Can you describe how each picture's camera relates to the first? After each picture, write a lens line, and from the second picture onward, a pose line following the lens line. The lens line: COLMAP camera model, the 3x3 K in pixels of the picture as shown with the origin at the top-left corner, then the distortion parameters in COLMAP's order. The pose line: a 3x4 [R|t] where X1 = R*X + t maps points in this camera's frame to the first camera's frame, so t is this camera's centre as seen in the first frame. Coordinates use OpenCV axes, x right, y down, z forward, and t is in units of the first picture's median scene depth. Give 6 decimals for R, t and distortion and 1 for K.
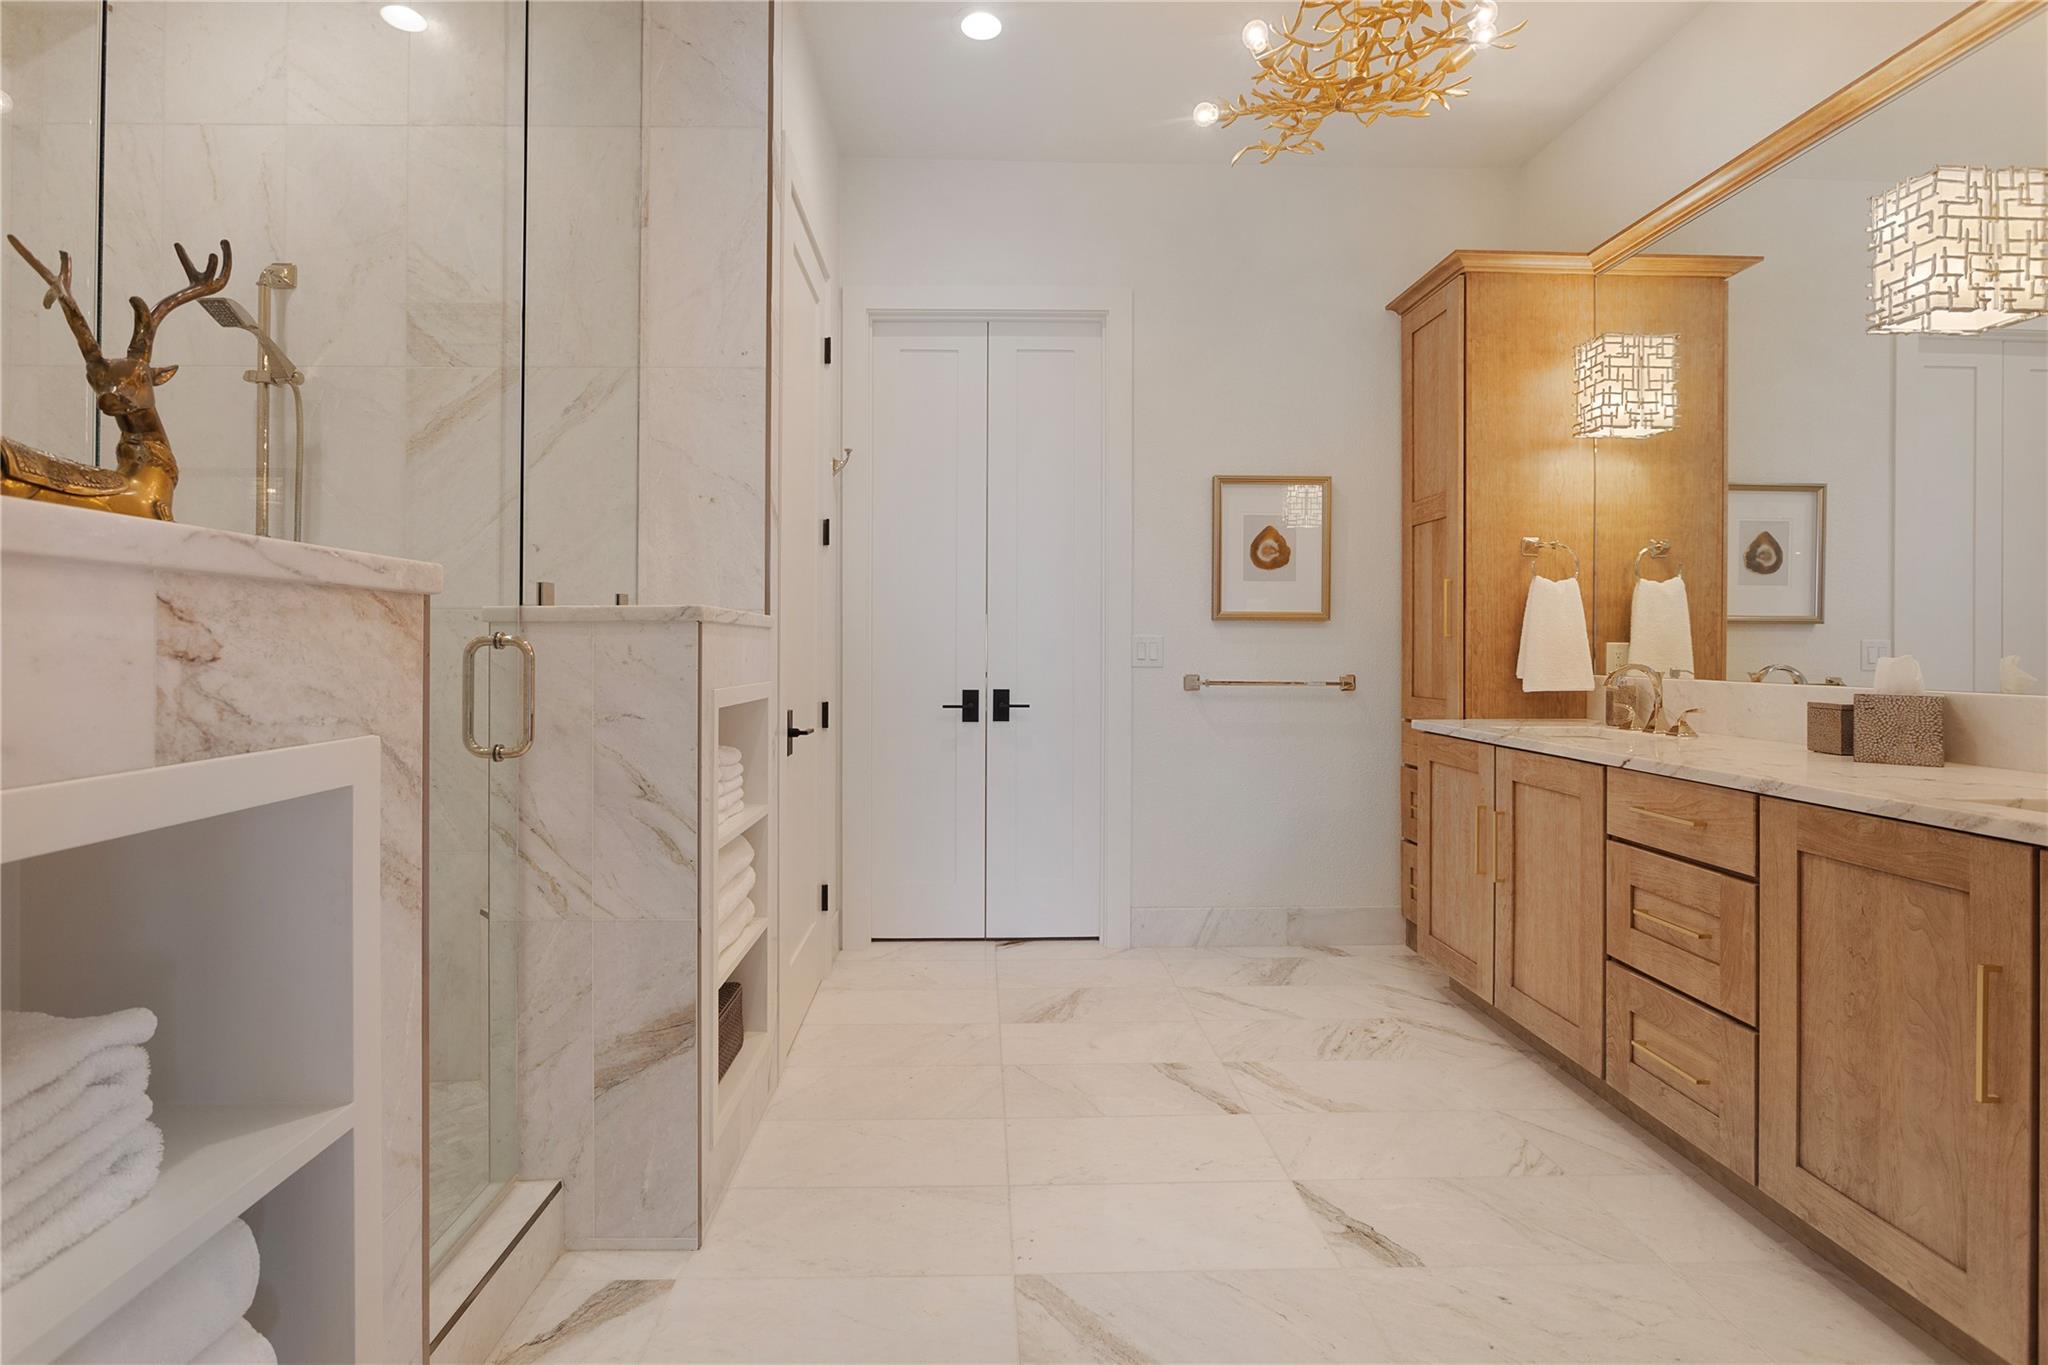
lens RADIAL K [[979.6, 0, 978.5], [0, 979.6, 644.4], [0, 0, 1]] dist [-0.018762, 0.005611]
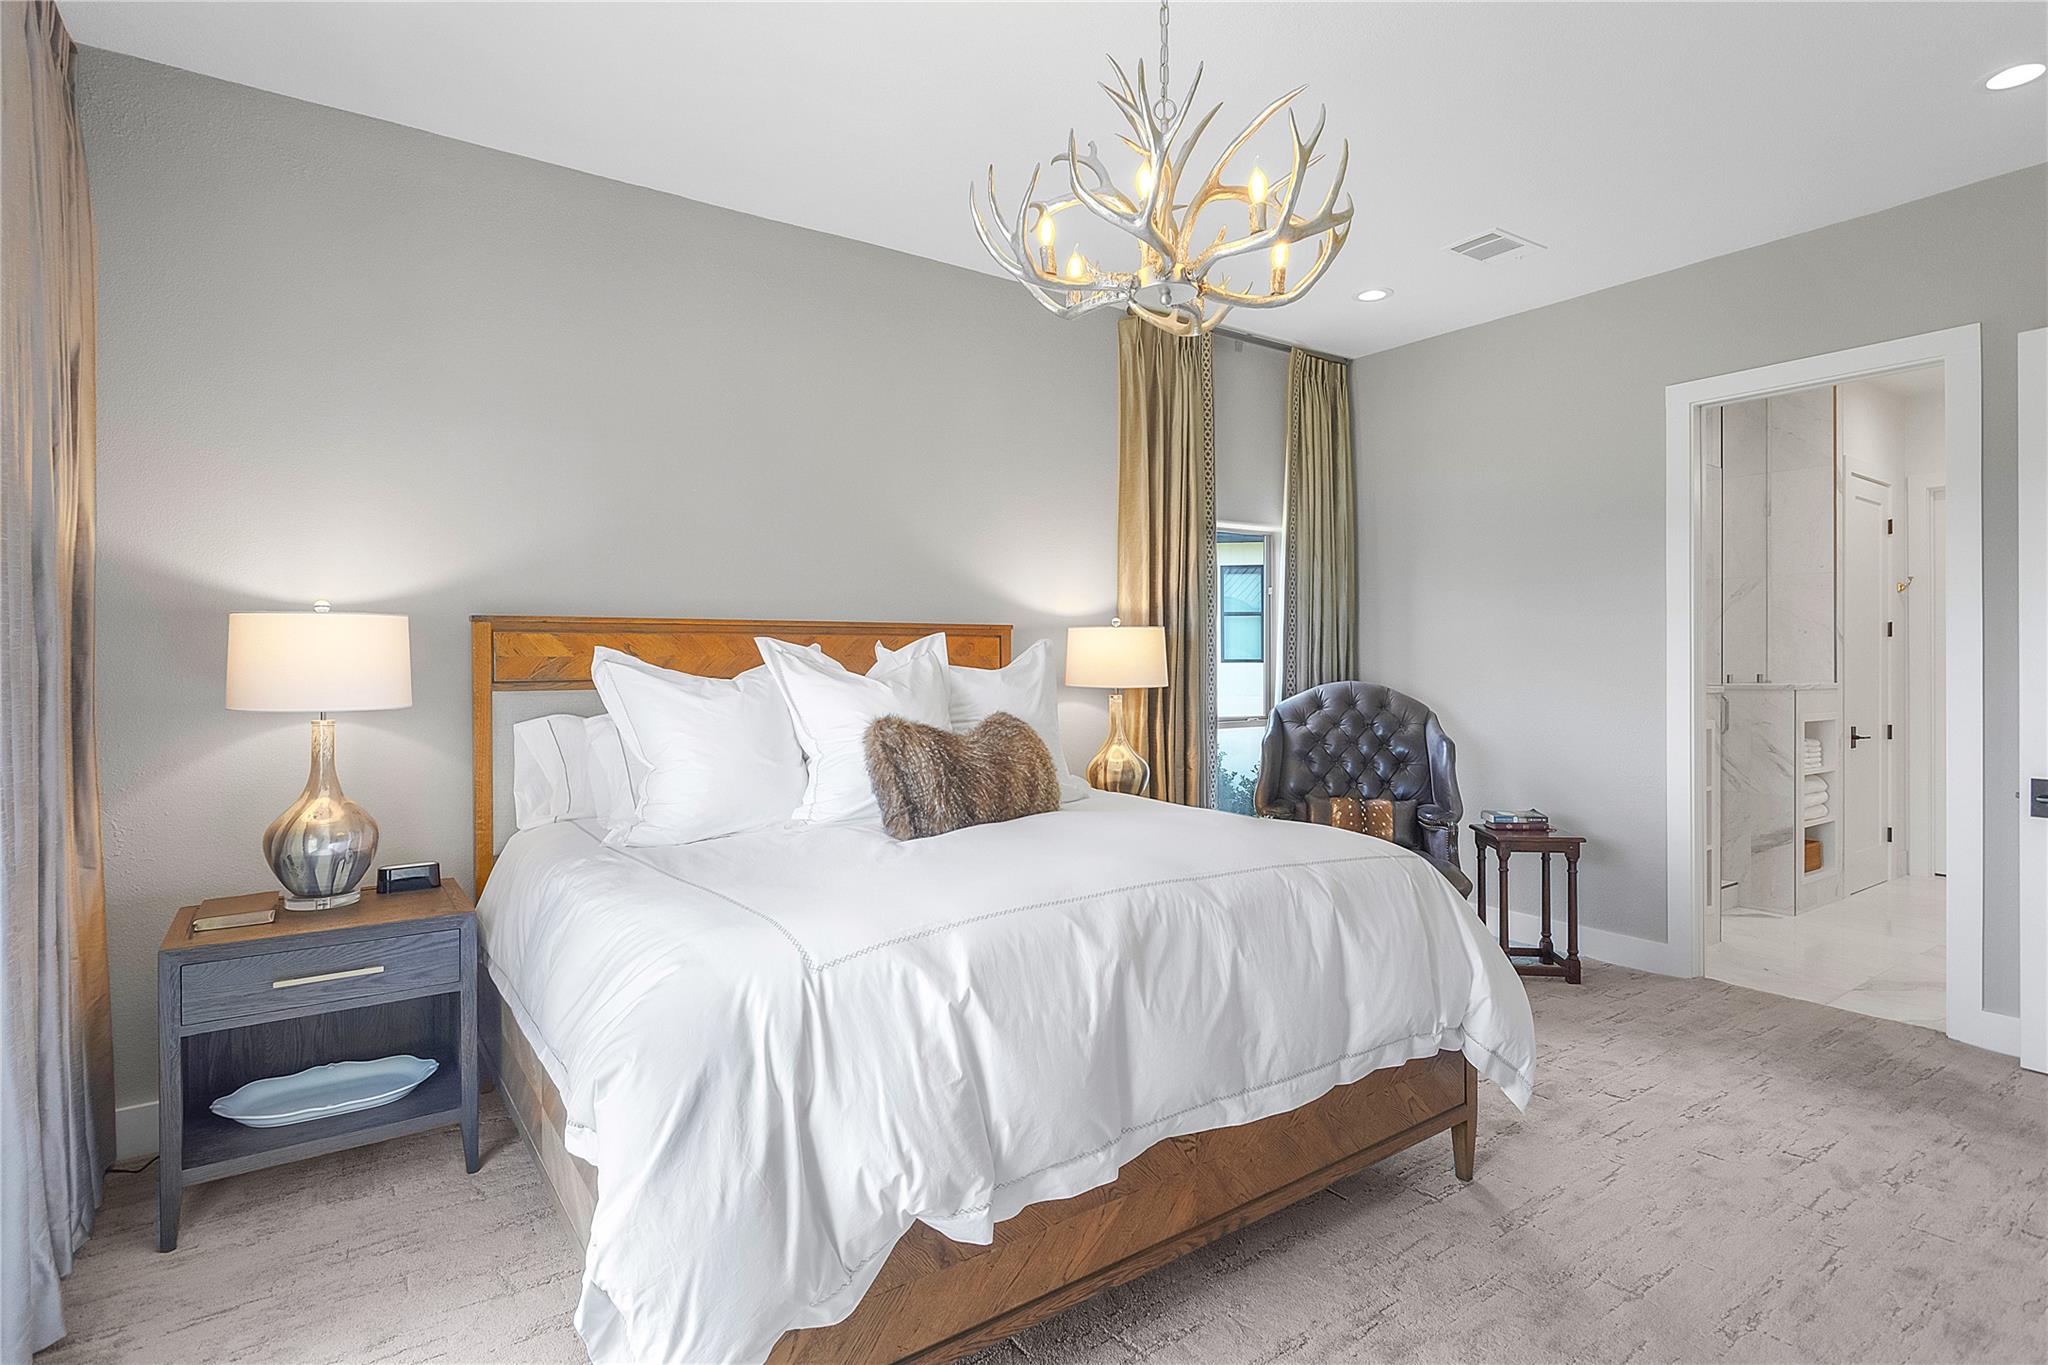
lens RADIAL K [[979.6, 0, 1024.6], [0, 979.6, 678.6], [0, 0, 1]] dist [-0.018762, 0.005611]
pose [[0.556679, -0.001387, -0.830727, 0.789403], [0.010143, 0.999935, 0.005128, -0.091878], [0.830666, -0.011280, 0.556657, -2.359778]]
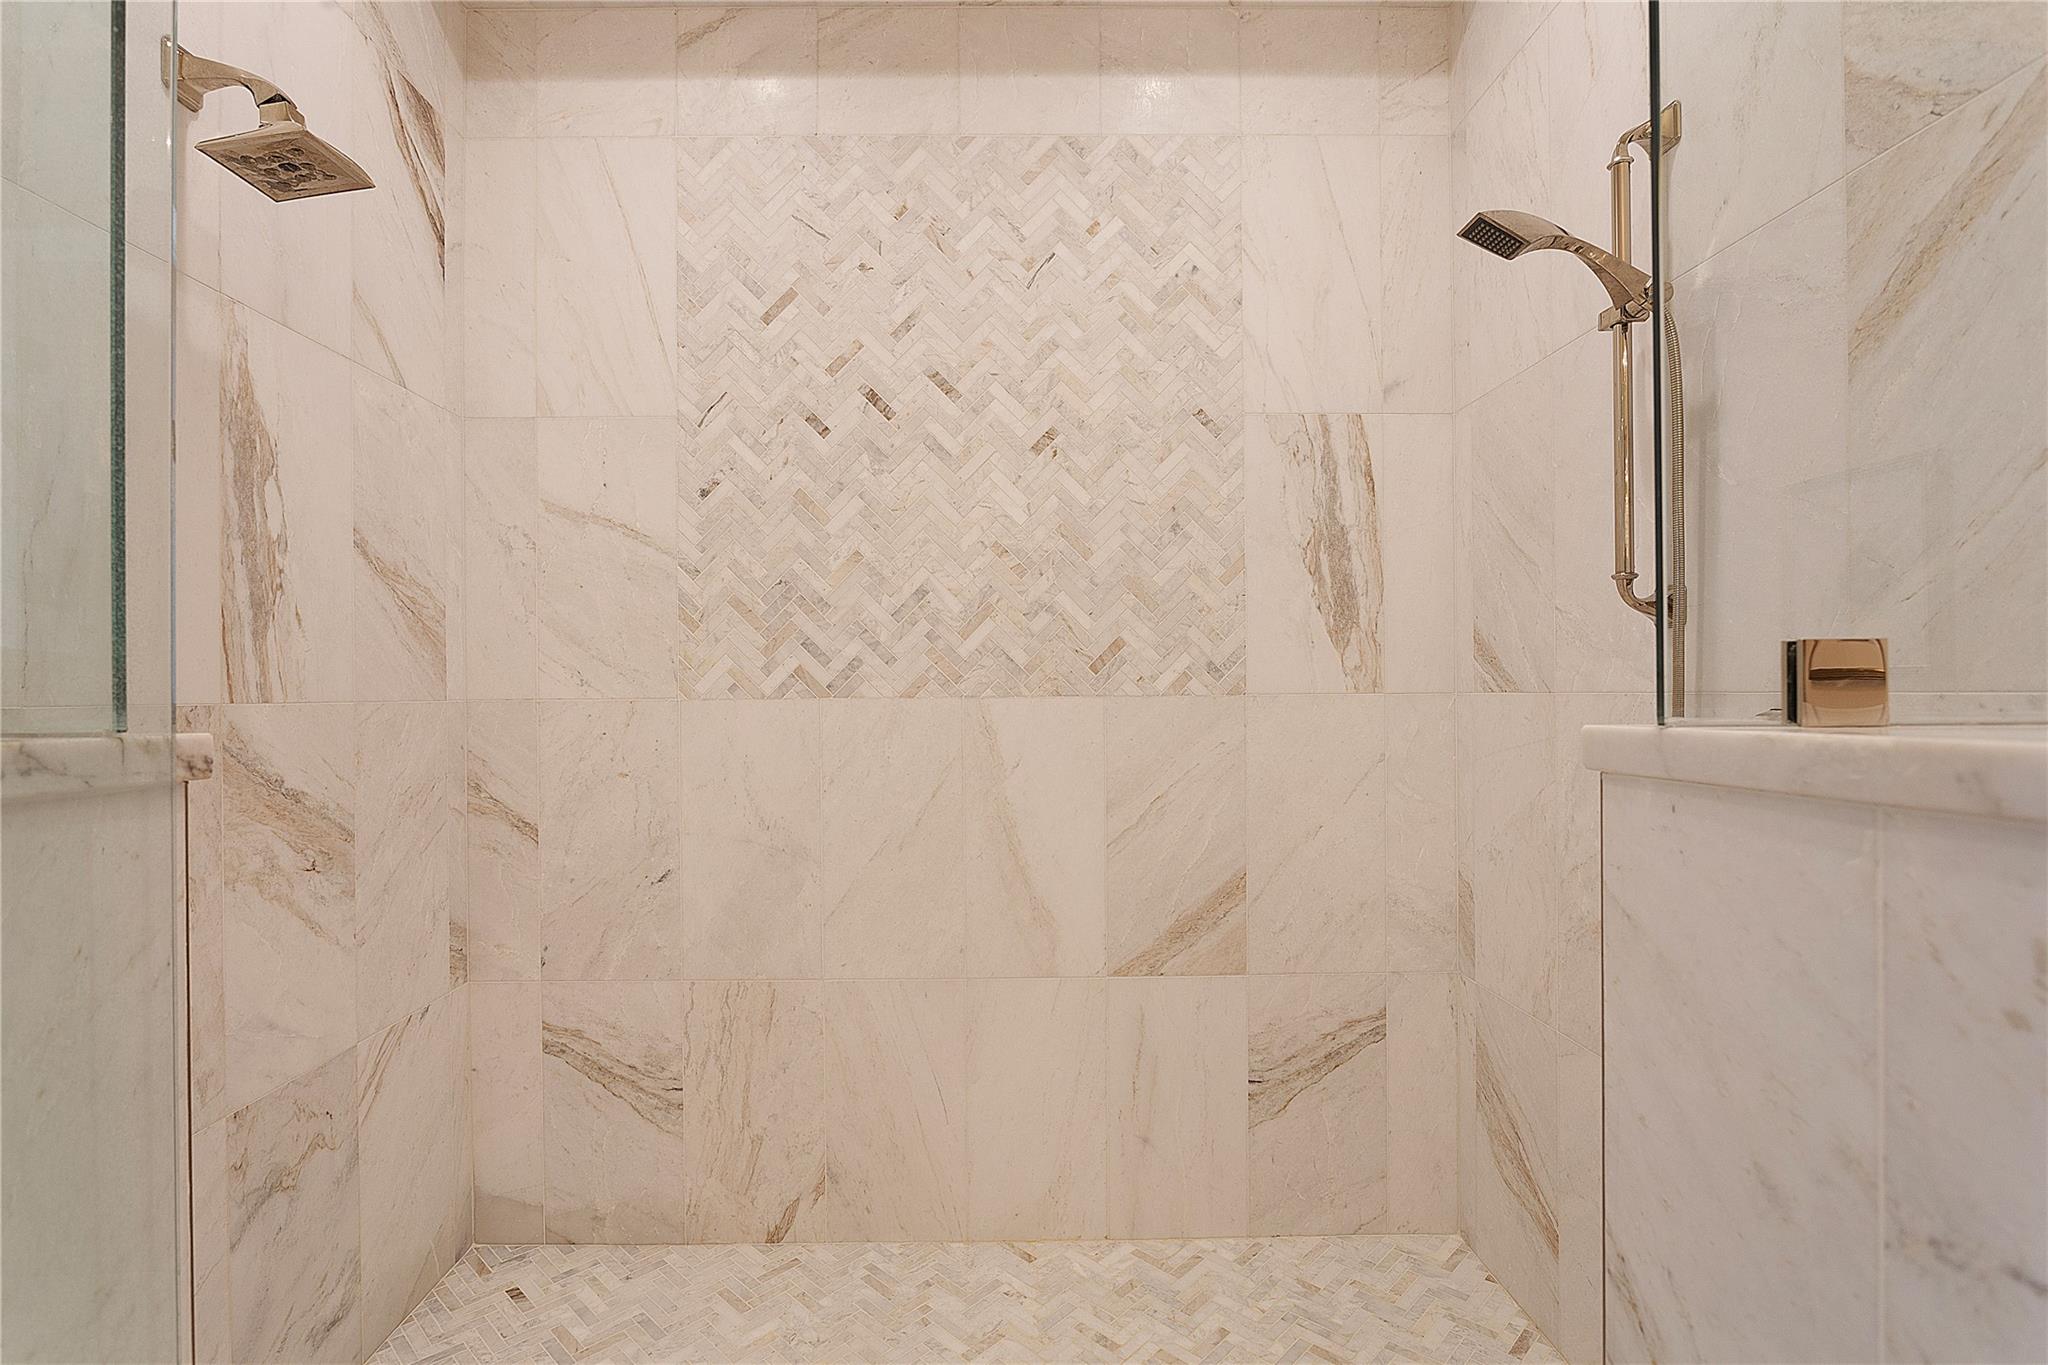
lens RADIAL K [[979.6, 0, 1005.1], [0, 979.6, 691.0], [0, 0, 1]] dist [-0.018762, 0.005611]
pose [[-0.005270, -0.003678, -0.999979, -0.159654], [0.010131, 0.999942, -0.003731, -0.052006], [0.999935, -0.010151, -0.005233, 0.790361]]
